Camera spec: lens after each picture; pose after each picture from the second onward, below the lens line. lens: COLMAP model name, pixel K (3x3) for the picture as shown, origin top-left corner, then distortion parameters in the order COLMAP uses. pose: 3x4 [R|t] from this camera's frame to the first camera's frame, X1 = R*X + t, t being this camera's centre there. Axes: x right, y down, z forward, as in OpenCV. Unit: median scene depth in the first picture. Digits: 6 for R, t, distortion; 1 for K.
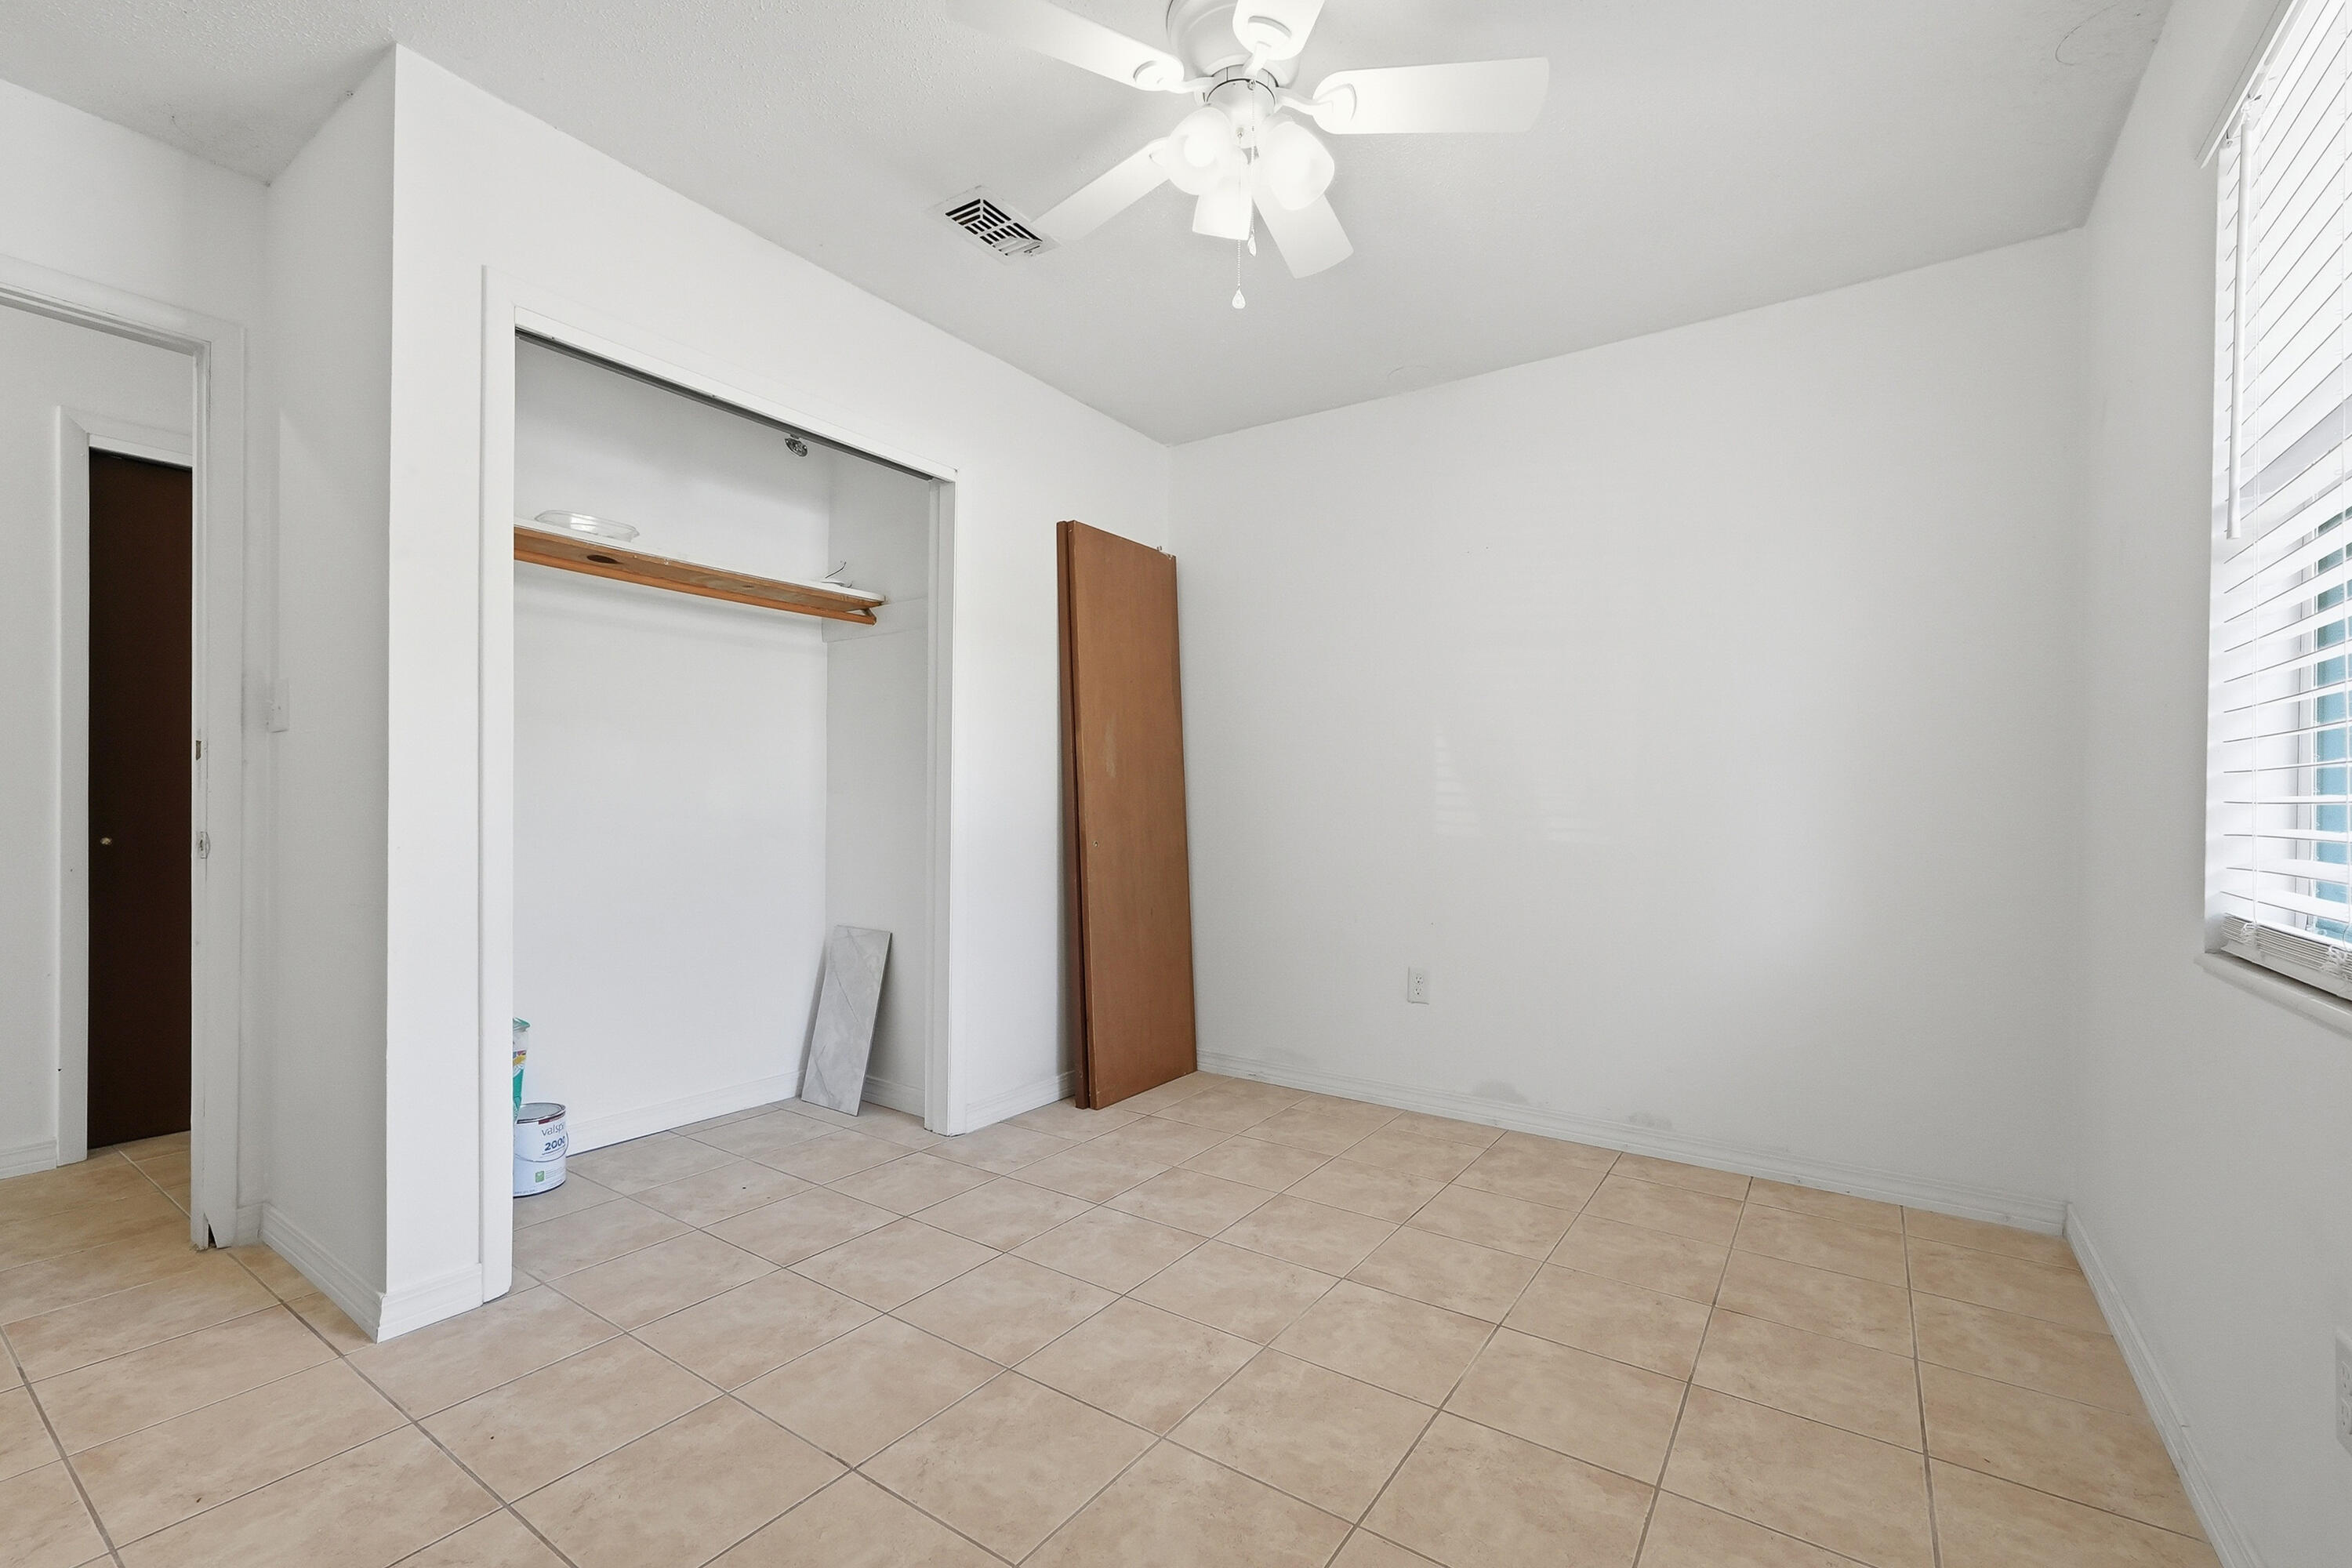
lens RADIAL K [[1008.2, 0, 1175.9], [0, 1008.2, 804.3], [0, 0, 1]] dist [-0.002062, 0.001781]
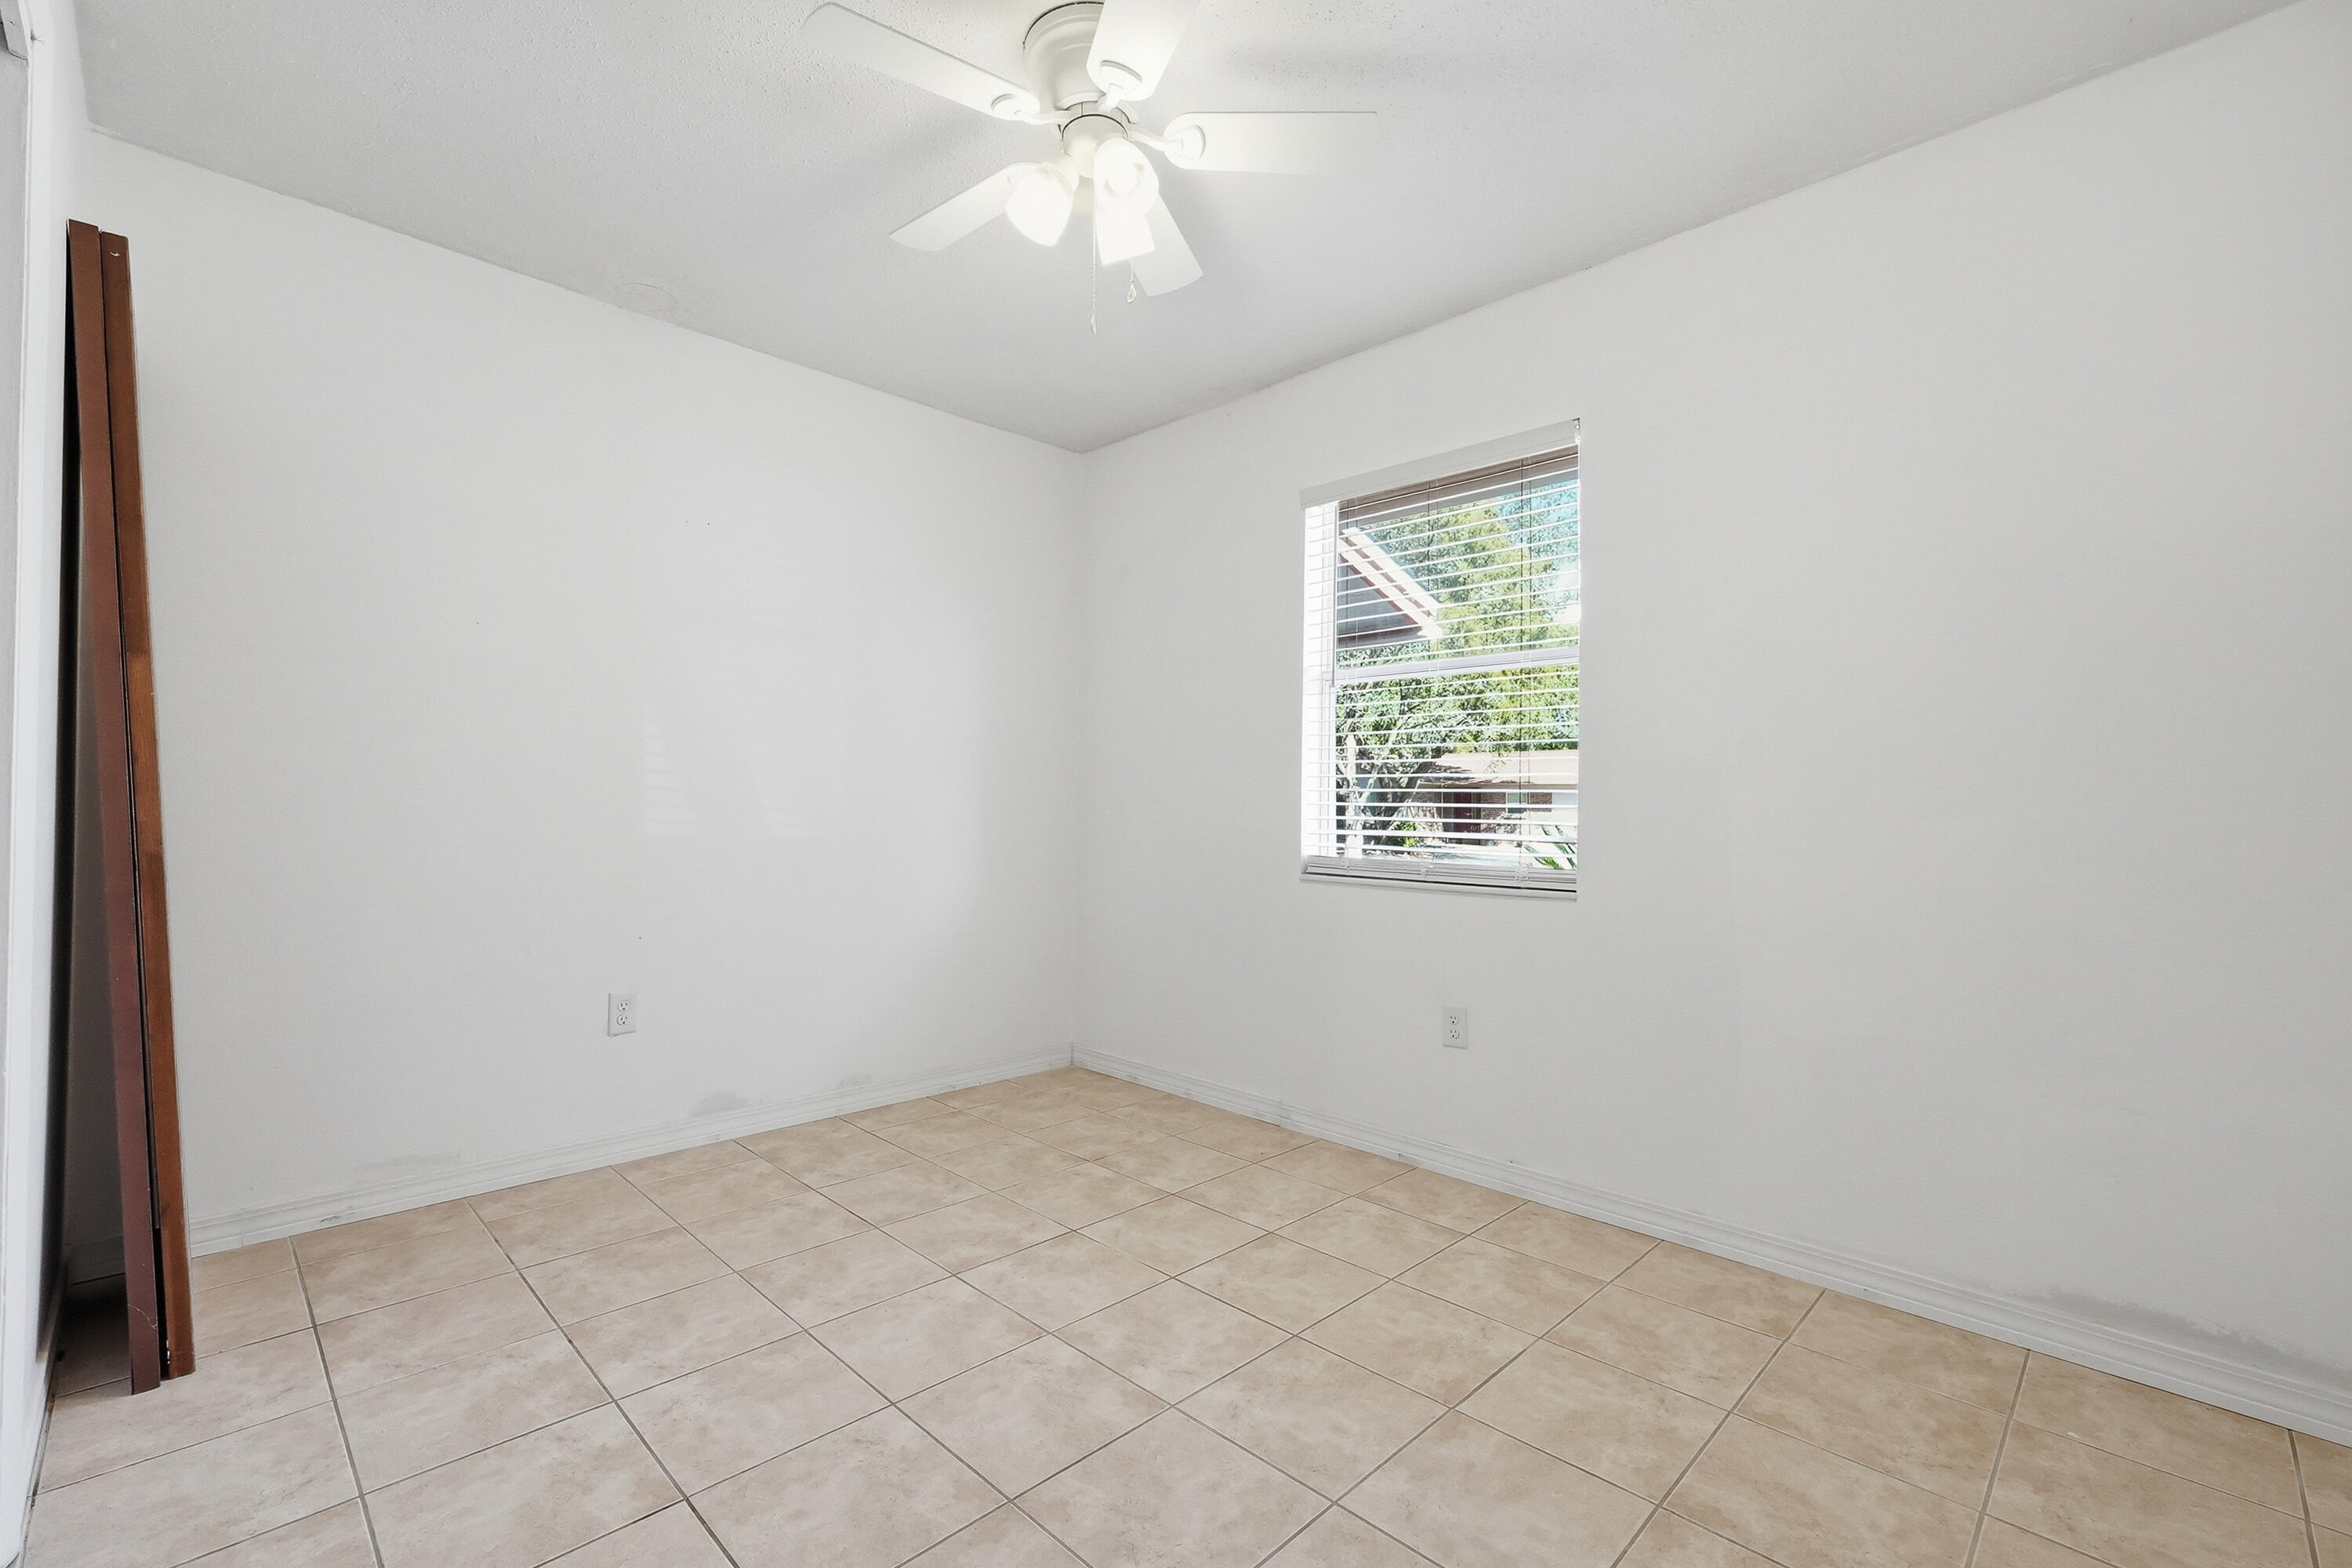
lens RADIAL K [[1008.2, 0, 1180.1], [0, 1008.2, 783.4], [0, 0, 1]] dist [-0.002062, 0.001781]
pose [[0.175101, 0.015680, 0.984426, -0.663376], [-0.009263, 0.999855, -0.014278, -0.007190], [-0.984507, -0.006619, 0.175221, 0.504828]]
